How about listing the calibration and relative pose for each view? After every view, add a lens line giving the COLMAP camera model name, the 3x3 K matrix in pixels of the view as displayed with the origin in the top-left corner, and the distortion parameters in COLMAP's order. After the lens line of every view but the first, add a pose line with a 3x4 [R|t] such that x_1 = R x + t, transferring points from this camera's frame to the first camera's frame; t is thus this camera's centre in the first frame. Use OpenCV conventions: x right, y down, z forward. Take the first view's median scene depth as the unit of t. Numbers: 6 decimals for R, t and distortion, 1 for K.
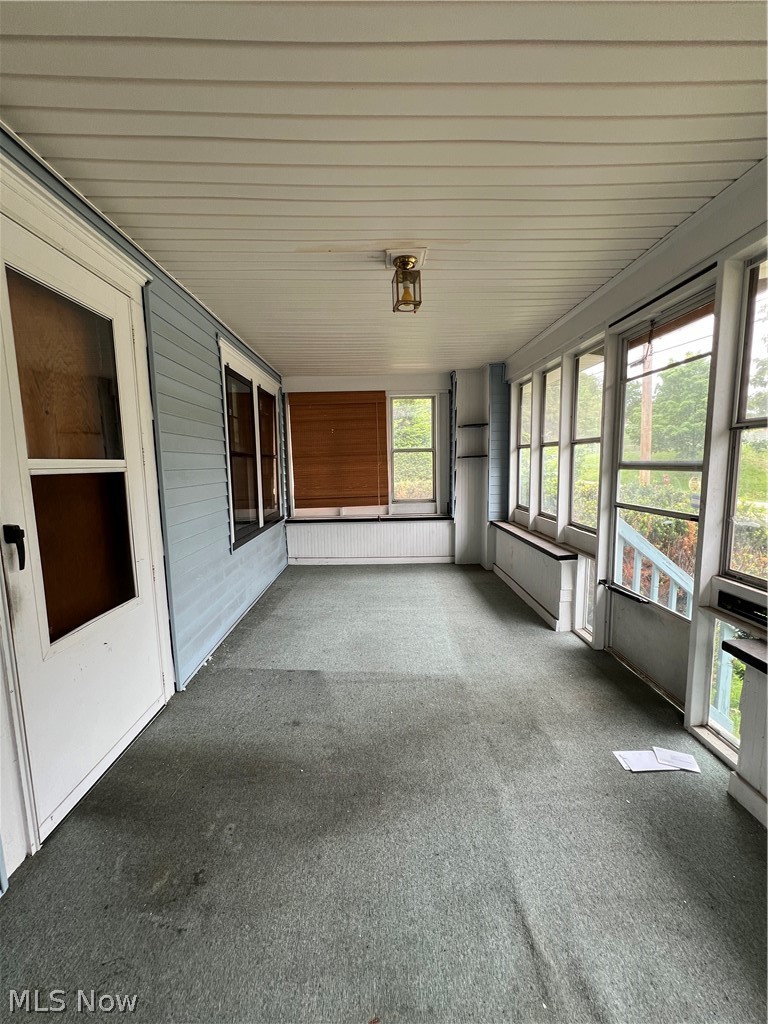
lens RADIAL K [[401.2, 0, 382.7], [0, 401.2, 509.4], [0, 0, 1]] dist [-0.007269, 0.000092]
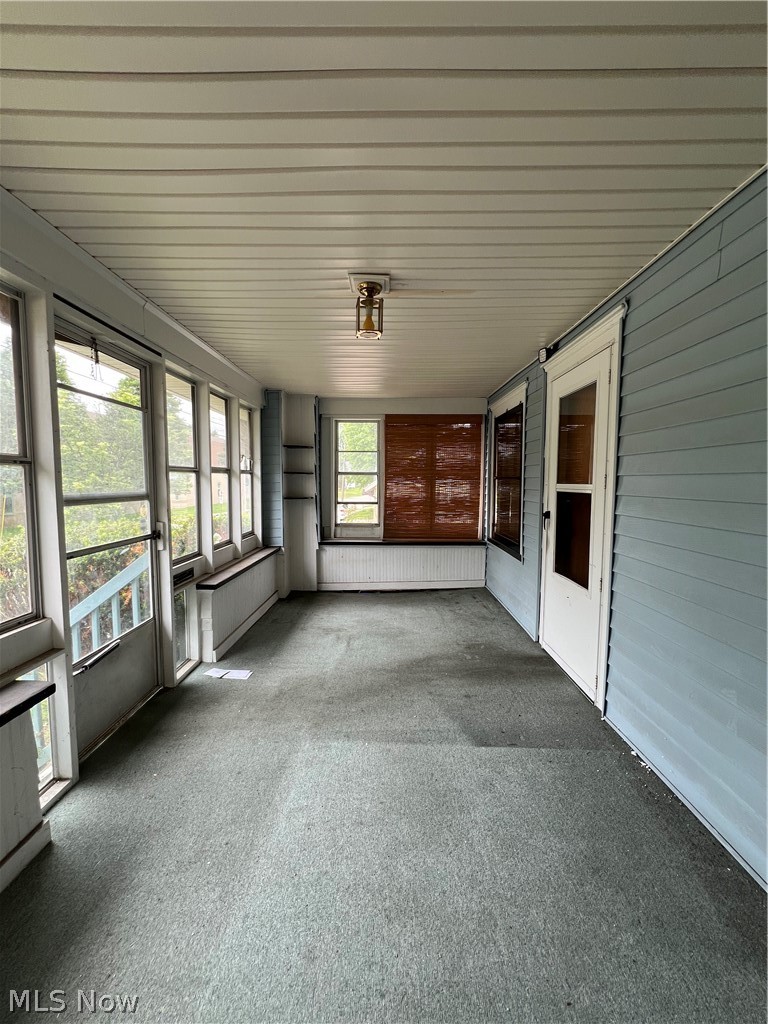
lens RADIAL K [[401.2, 0, 383.1], [0, 401.2, 510.5], [0, 0, 1]] dist [-0.007269, 0.000092]
pose [[-0.999647, 0.013190, 0.023081, 0.009991], [0.017287, 0.982126, 0.187427, -0.280130], [-0.020196, 0.187760, -0.982007, 2.178022]]
